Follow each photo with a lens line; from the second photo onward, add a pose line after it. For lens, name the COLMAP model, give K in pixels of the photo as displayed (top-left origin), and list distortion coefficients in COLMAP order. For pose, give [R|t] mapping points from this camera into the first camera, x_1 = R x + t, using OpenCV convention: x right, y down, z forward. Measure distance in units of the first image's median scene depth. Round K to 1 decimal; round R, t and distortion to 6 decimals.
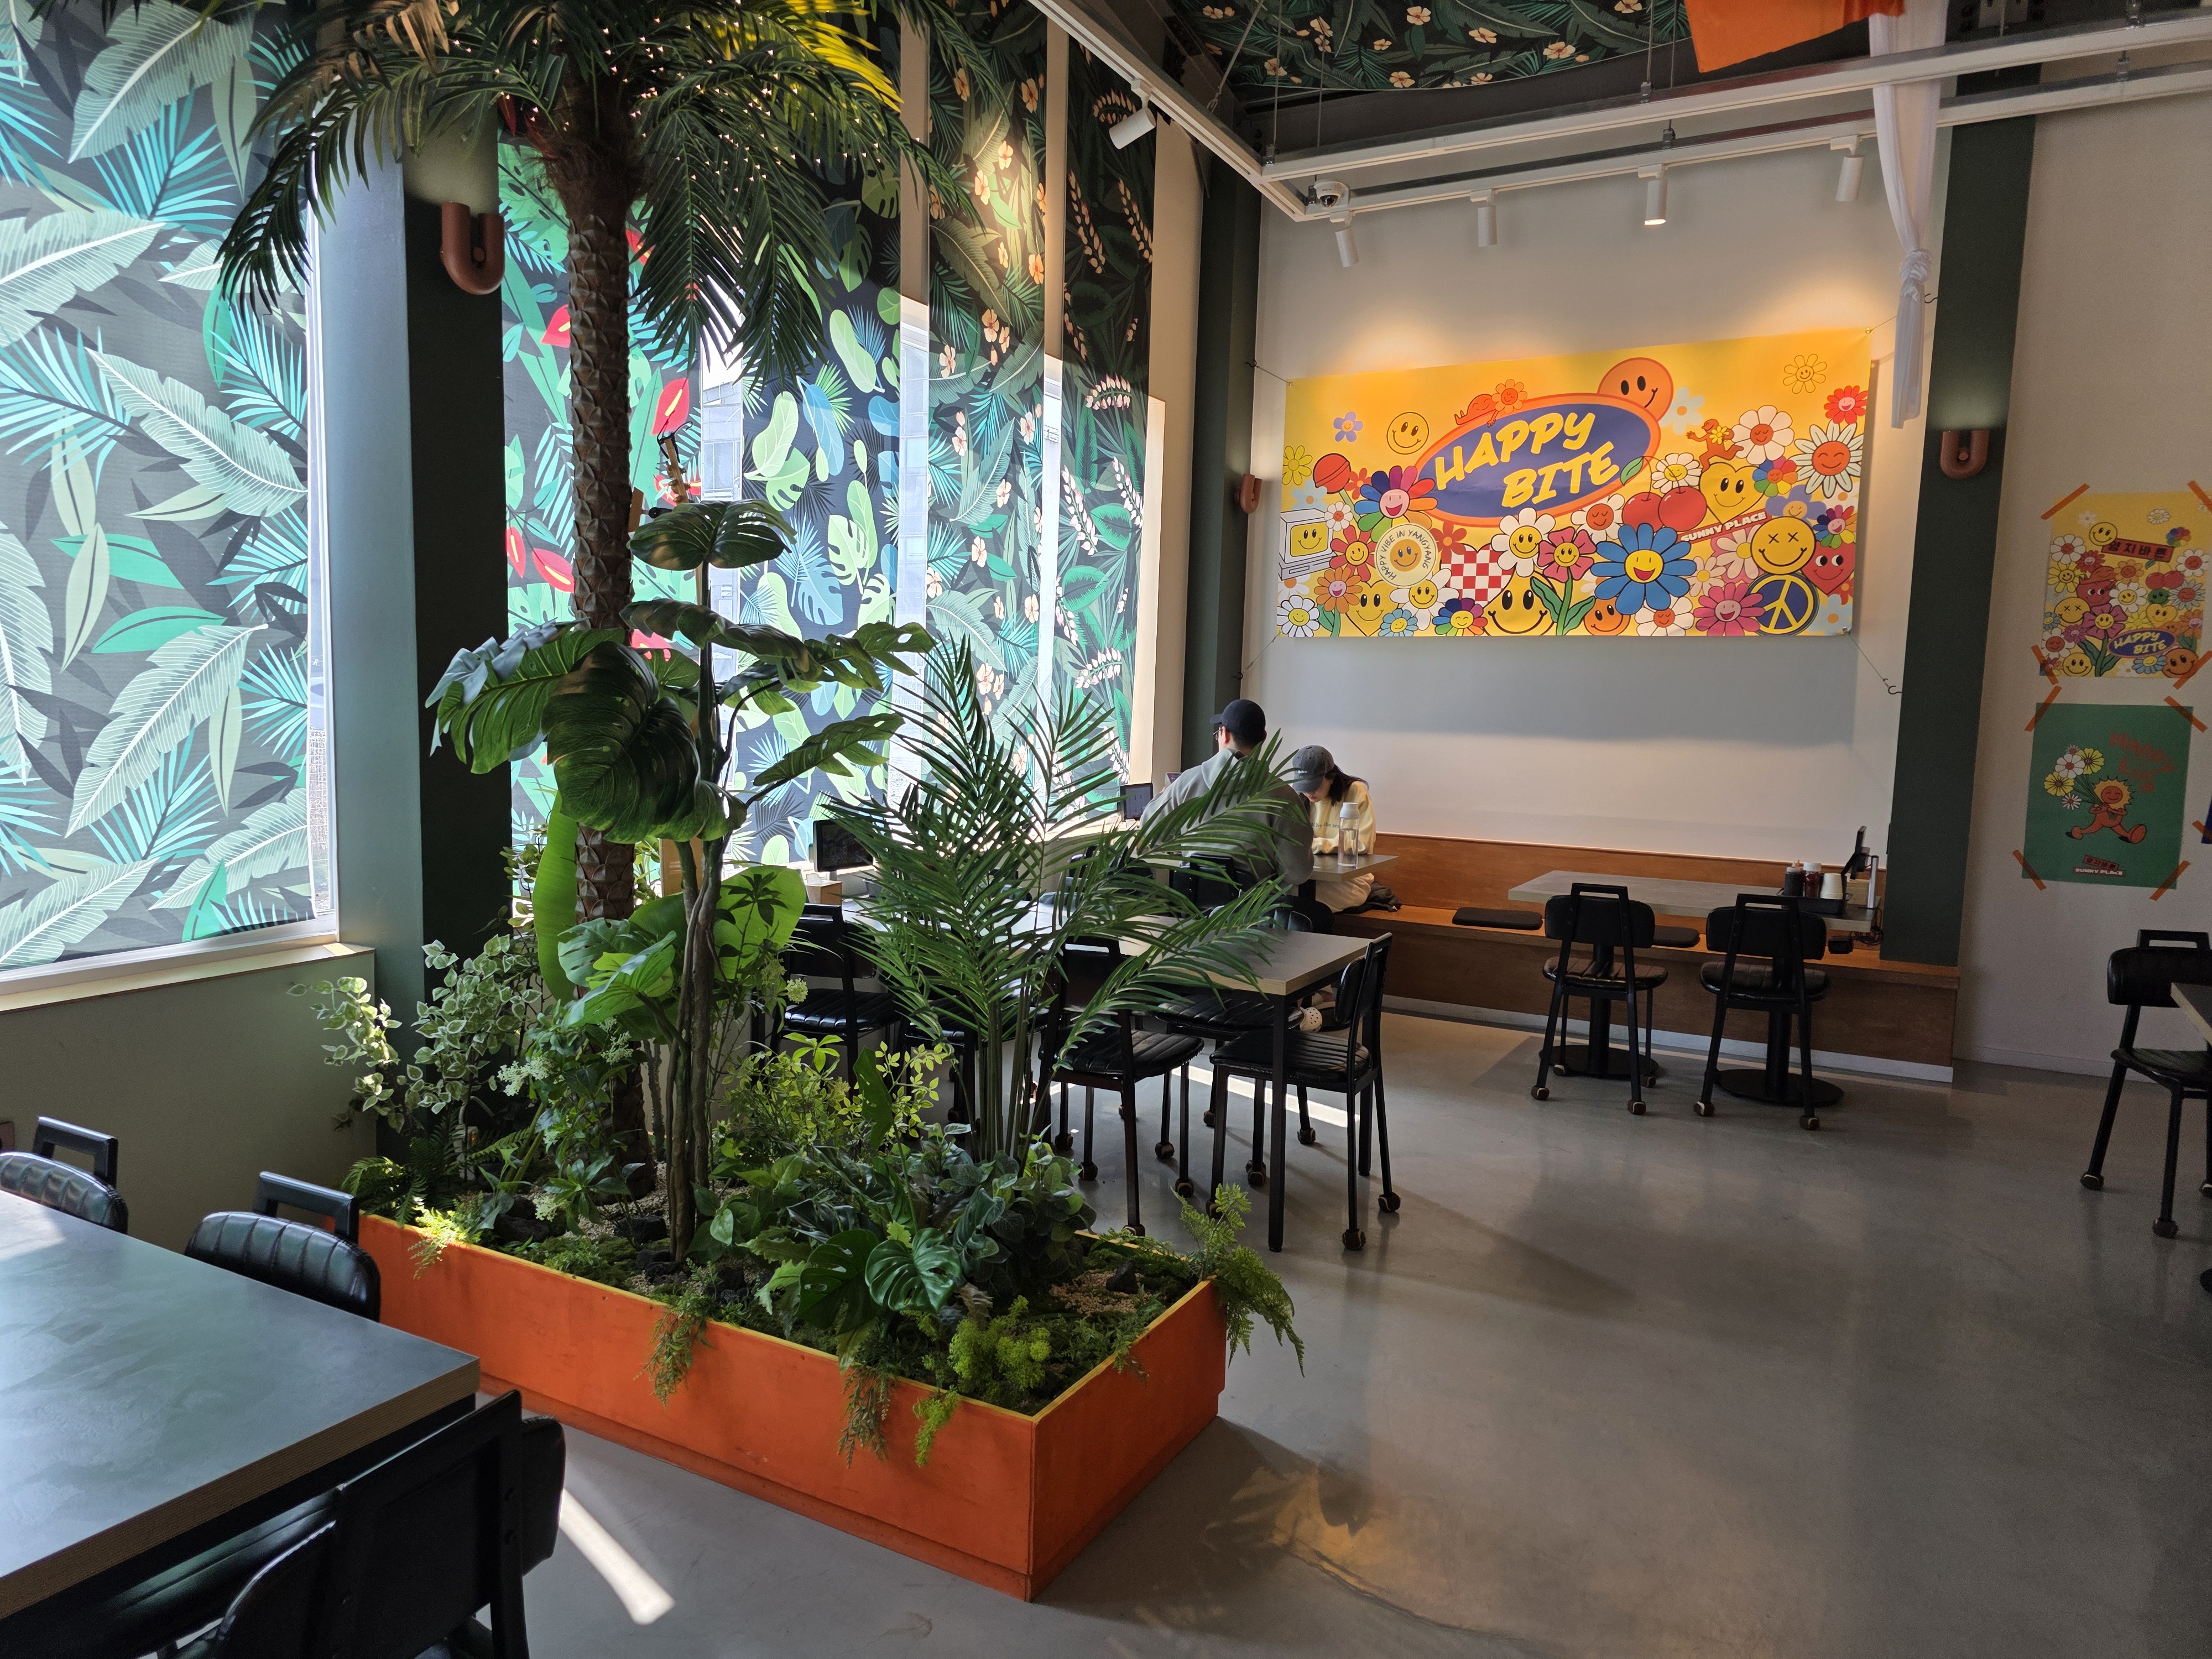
lens RADIAL K [[1430.1, 0, 1109.4], [0, 1430.1, 843.3], [0, 0, 1]] dist [-0.020329, -0.003242]
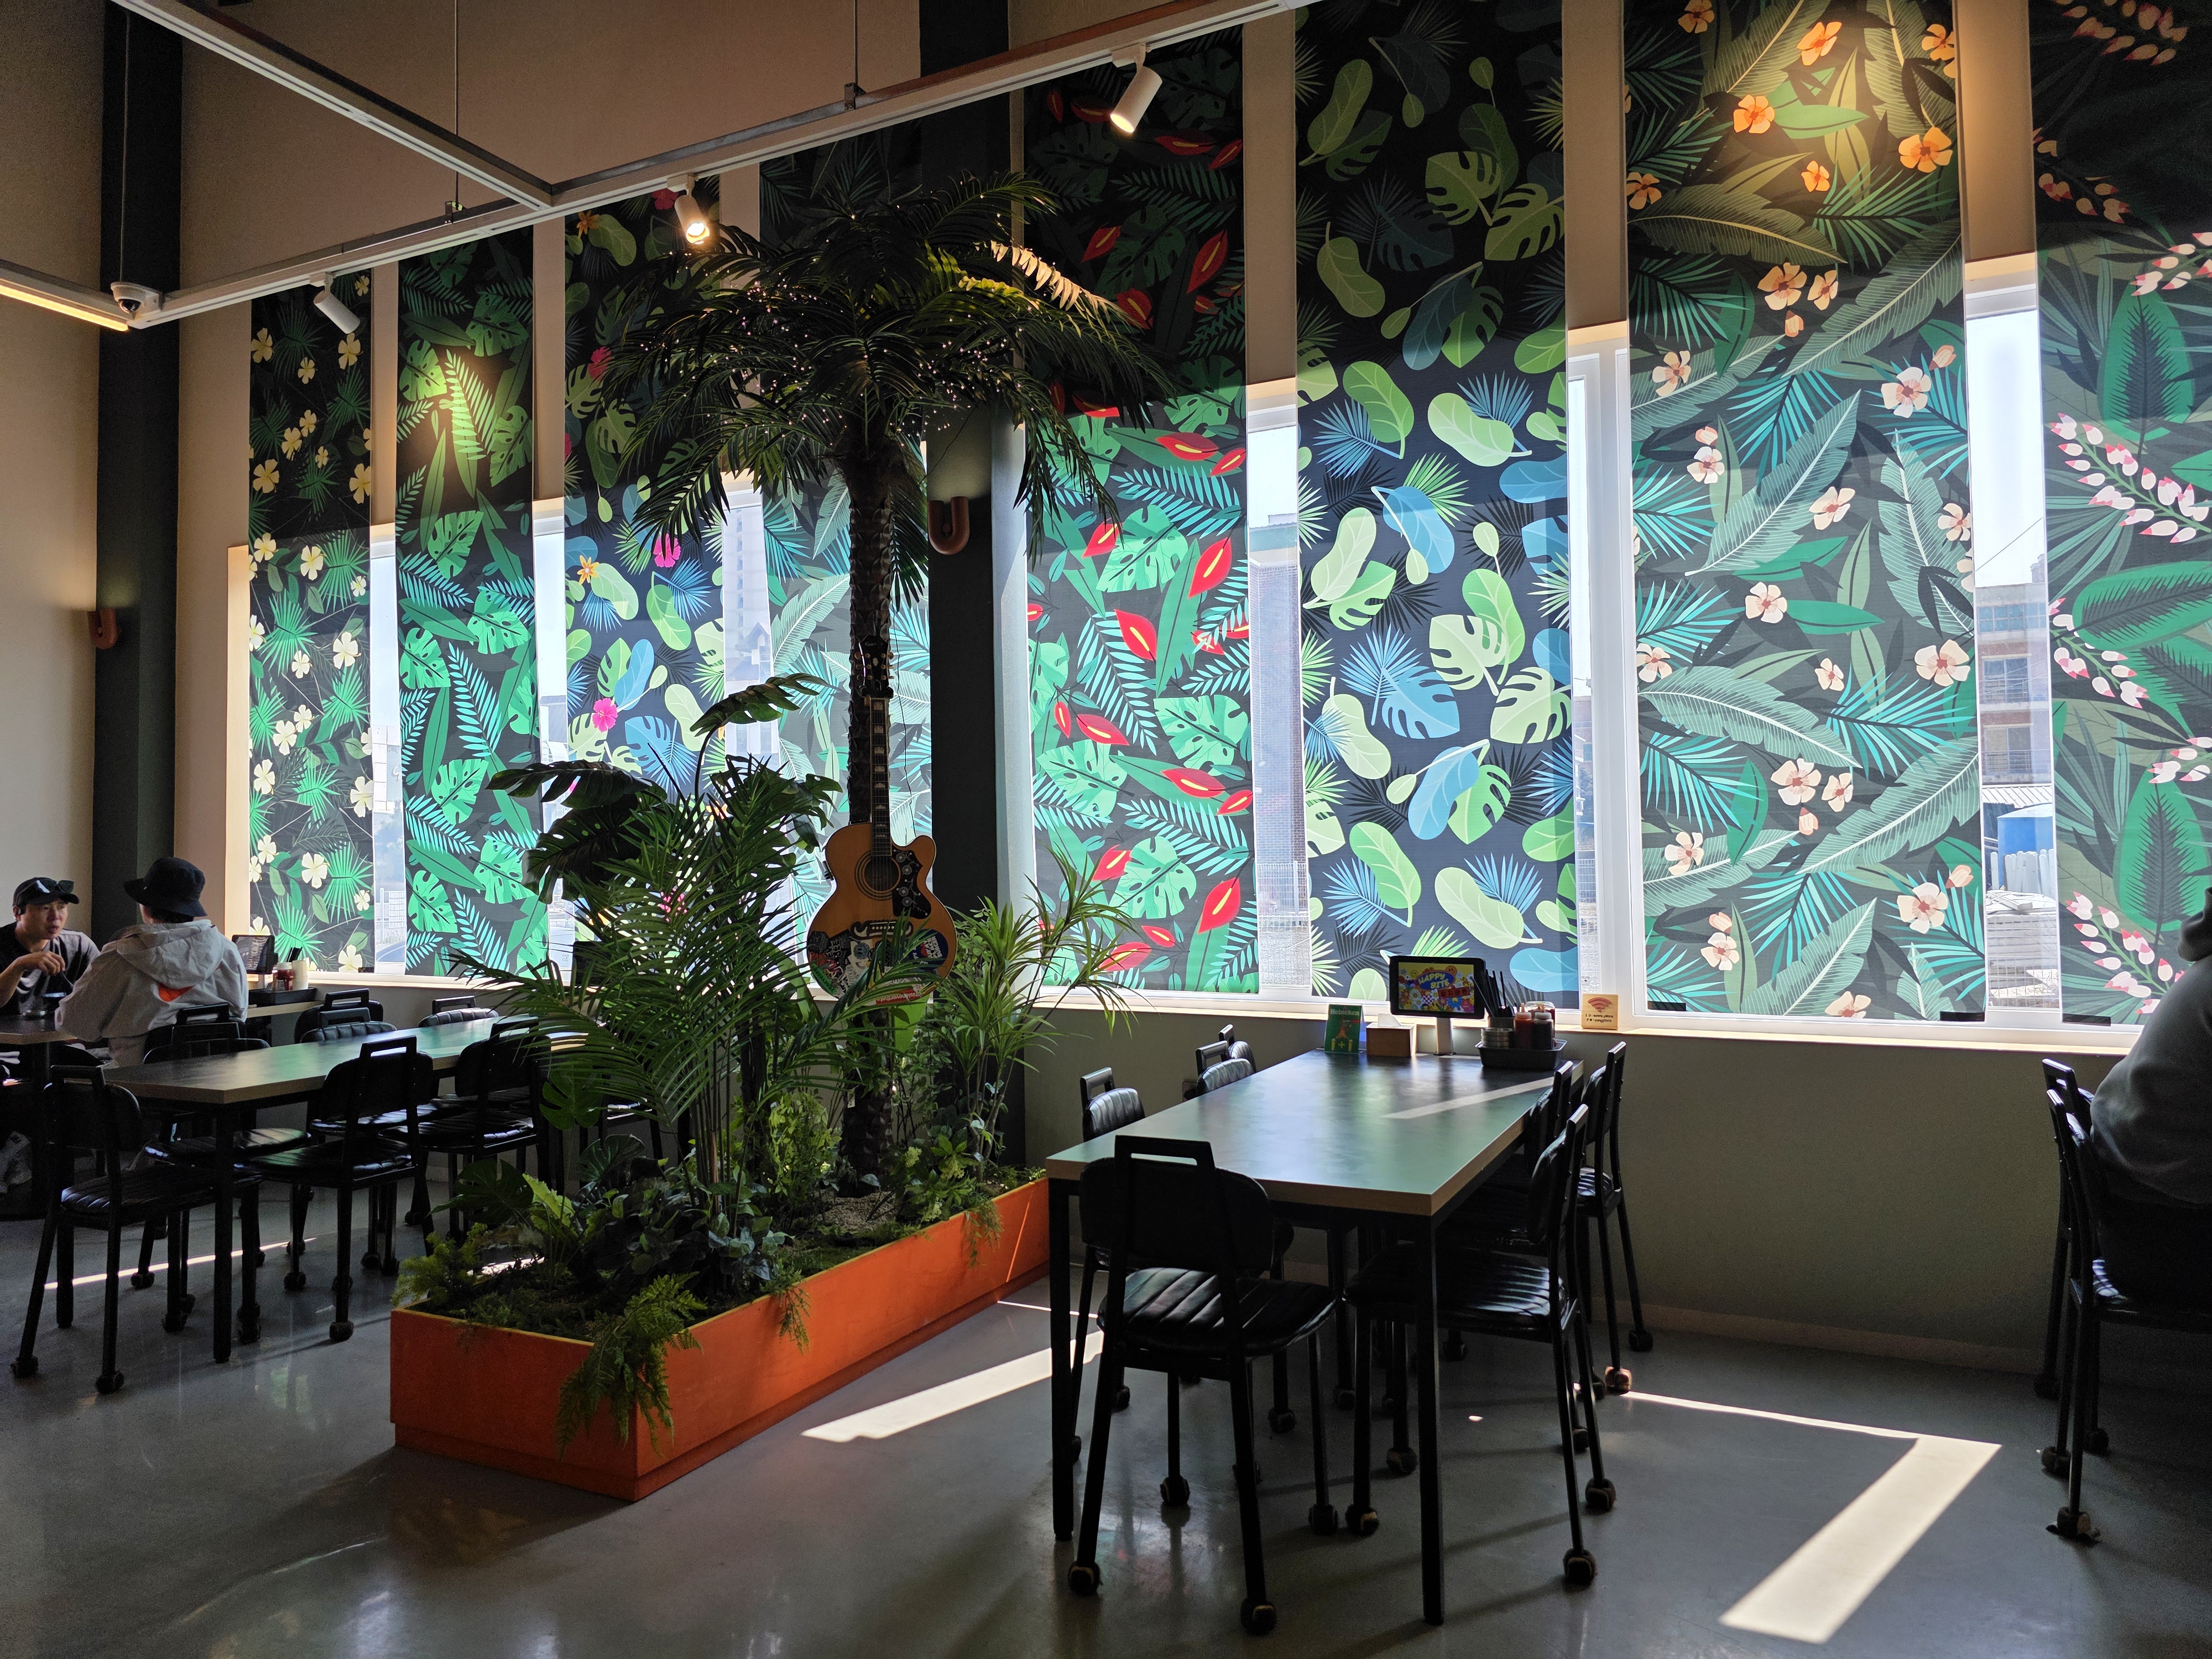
lens RADIAL K [[1430.1, 0, 1111.0], [0, 1430.1, 812.7], [0, 0, 1]] dist [-0.020329, -0.003242]
pose [[0.036115, -0.062399, -0.997398, 0.633904], [-0.096059, 0.993211, -0.065616, -0.026764], [0.994720, 0.098179, 0.029876, 0.721549]]
